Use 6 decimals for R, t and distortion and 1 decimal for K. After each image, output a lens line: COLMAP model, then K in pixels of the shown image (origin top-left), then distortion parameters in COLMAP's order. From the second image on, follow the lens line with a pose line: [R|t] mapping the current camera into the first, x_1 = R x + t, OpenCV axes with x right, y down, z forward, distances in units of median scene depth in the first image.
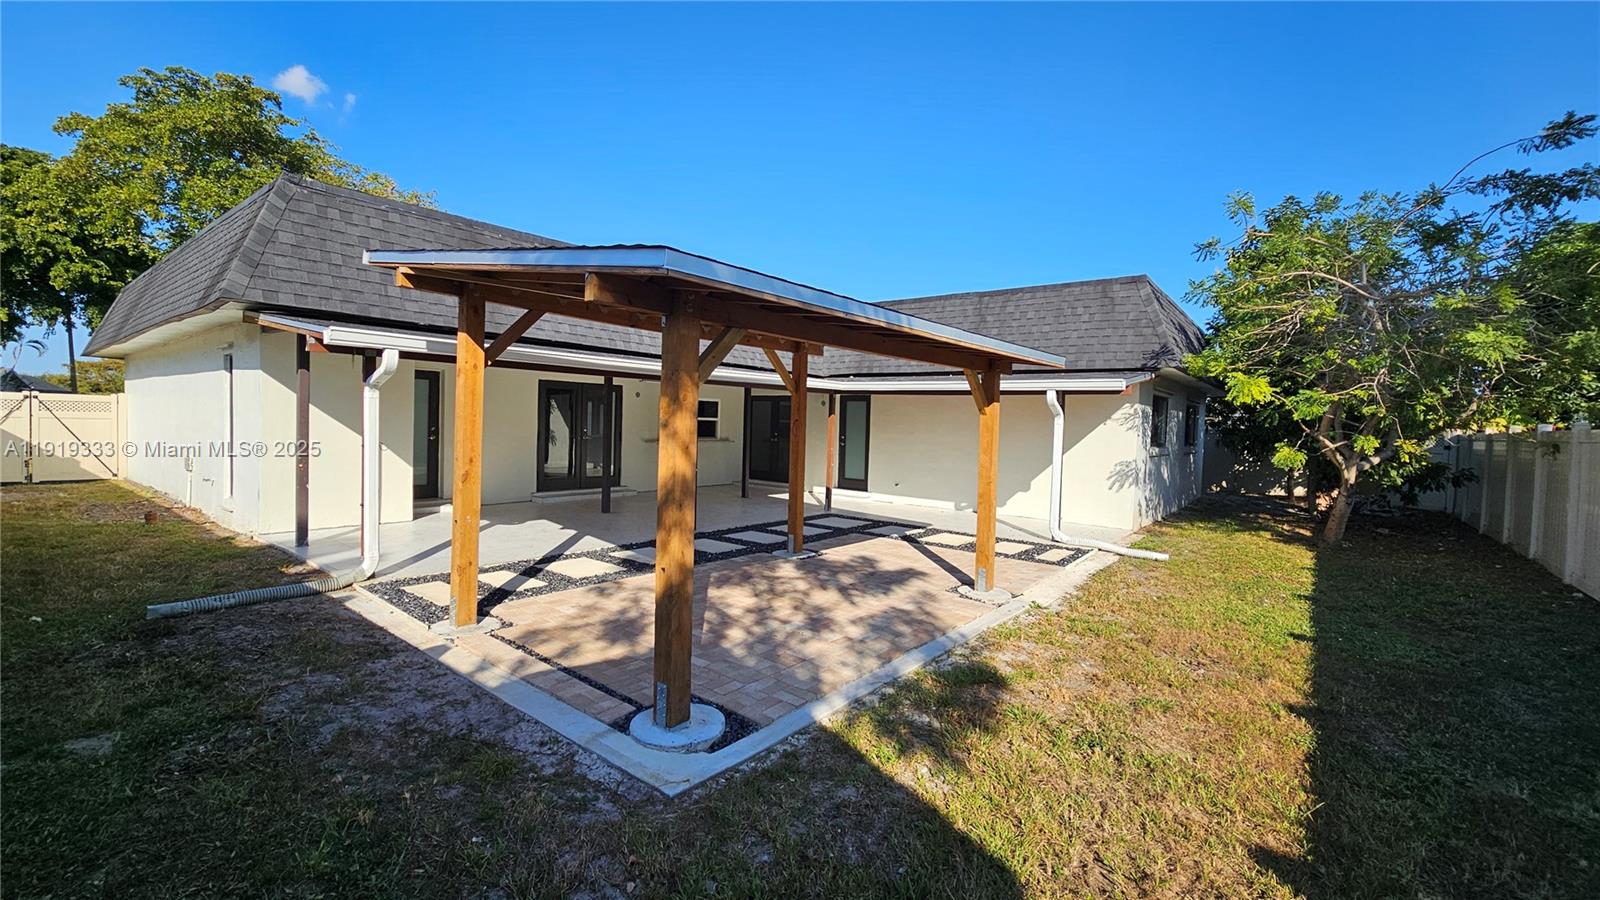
lens RADIAL K [[657.0, 0, 786.7], [0, 657.0, 443.1], [0, 0, 1]] dist [0.001127, 0.000724]
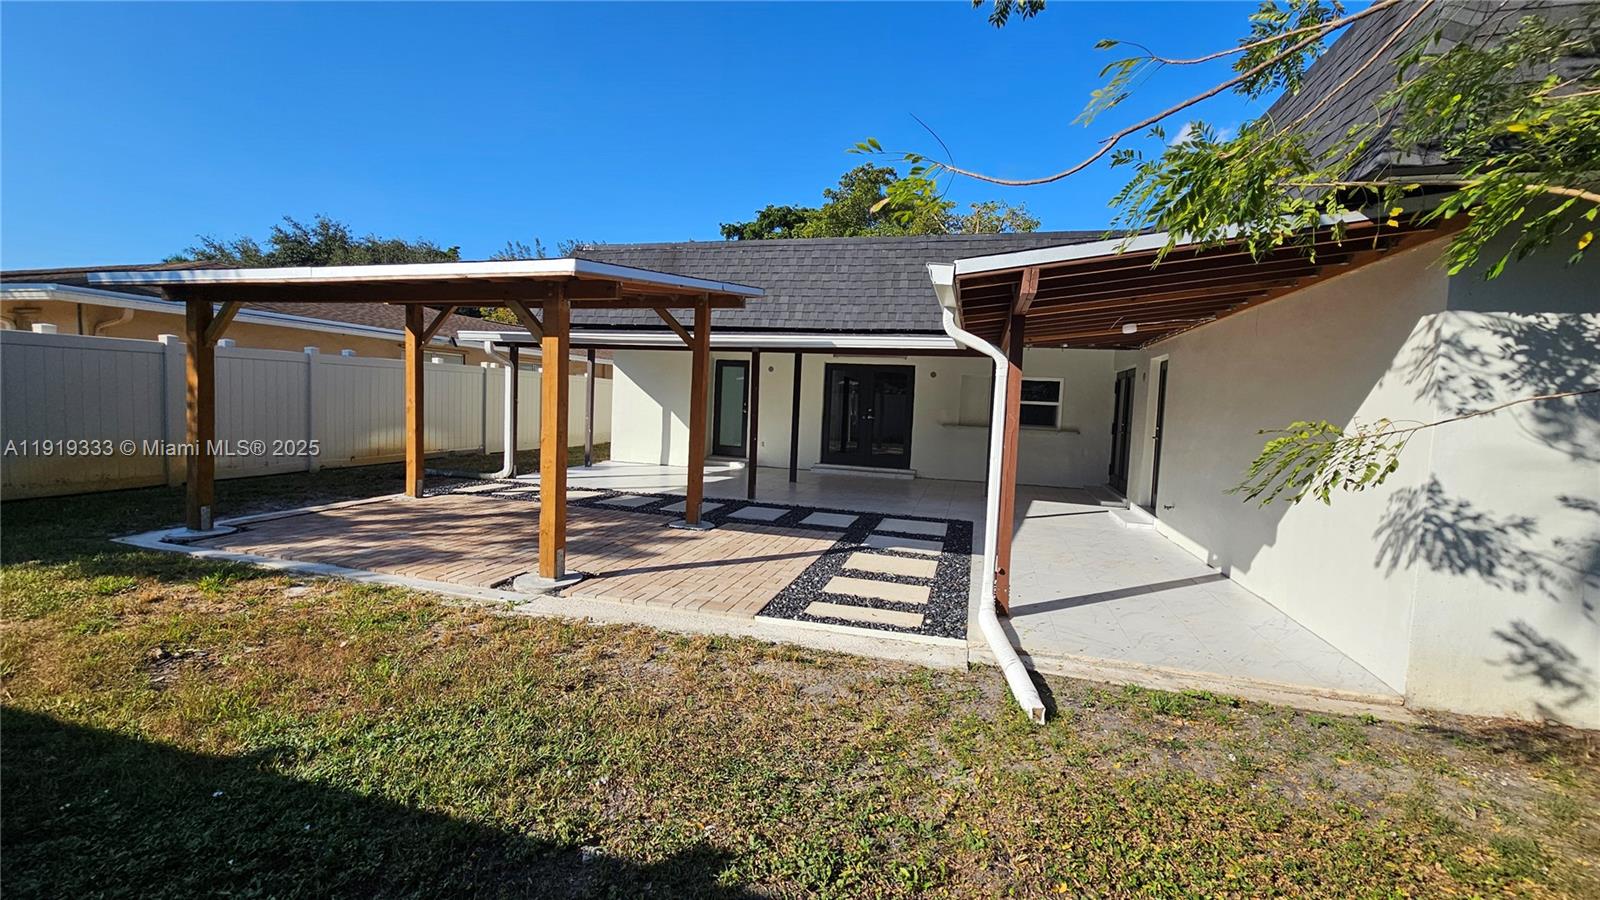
lens RADIAL K [[657.0, 0, 806.6], [0, 657.0, 449.7], [0, 0, 1]] dist [0.001127, 0.000724]
pose [[0.395014, 0.056506, -0.916936, 1.245127], [-0.063546, 0.997397, 0.034089, 0.027181], [0.916475, 0.044802, 0.397576, 1.028603]]
